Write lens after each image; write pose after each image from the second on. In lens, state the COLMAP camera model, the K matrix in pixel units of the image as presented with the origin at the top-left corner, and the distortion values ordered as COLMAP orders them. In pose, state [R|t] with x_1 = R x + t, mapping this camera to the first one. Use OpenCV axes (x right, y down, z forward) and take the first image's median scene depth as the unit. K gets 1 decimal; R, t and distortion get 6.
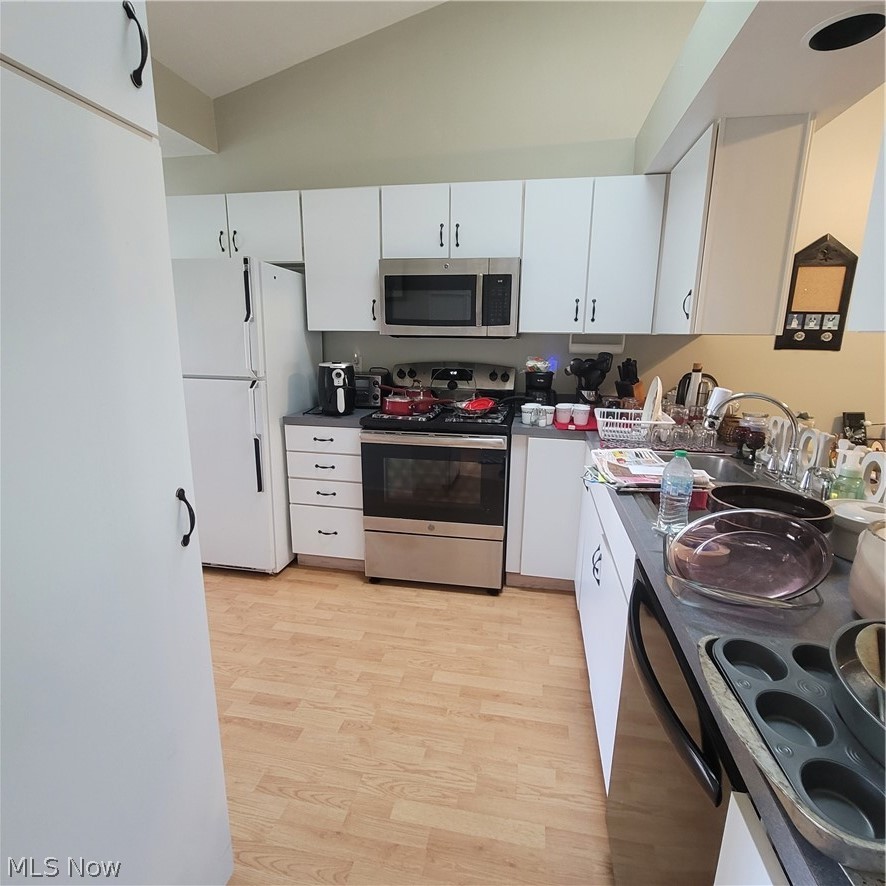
lens RADIAL K [[484.2, 0, 449.2], [0, 484.2, 441.7], [0, 0, 1]] dist [-0.004638, 0.001557]
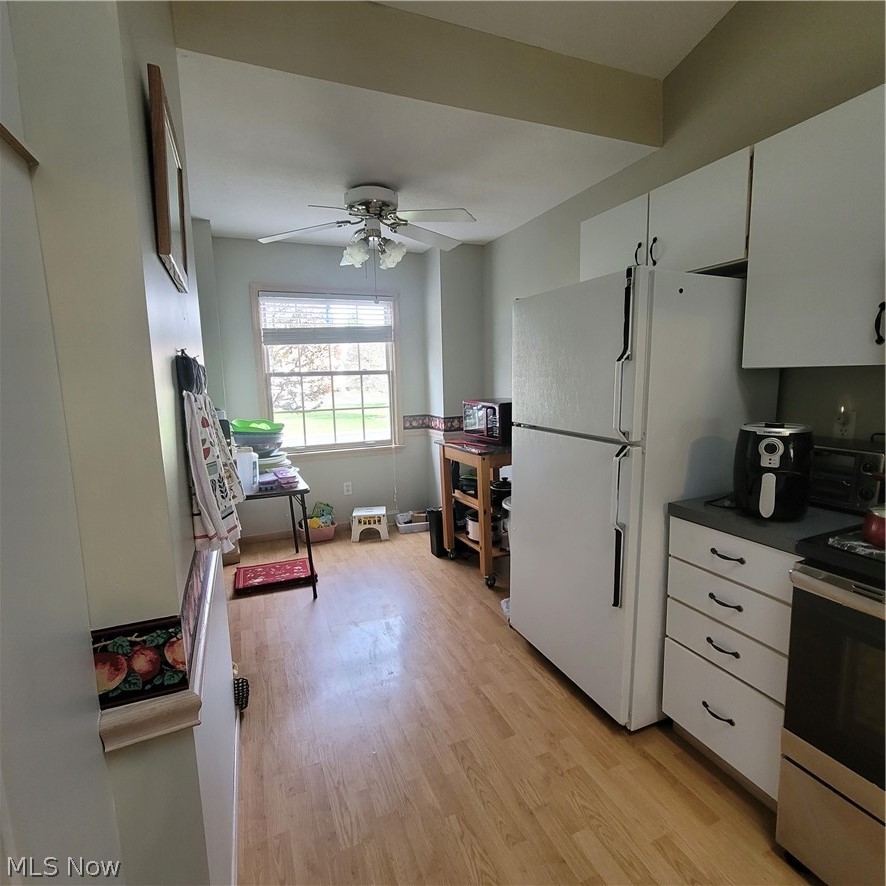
lens RADIAL K [[484.2, 0, 449.2], [0, 484.2, 441.7], [0, 0, 1]] dist [-0.004638, 0.001557]
pose [[0.552972, 0.089536, -0.828375, 0.021592], [-0.151074, 0.988504, 0.005996, -0.092179], [0.819389, 0.121830, 0.560141, 0.390352]]
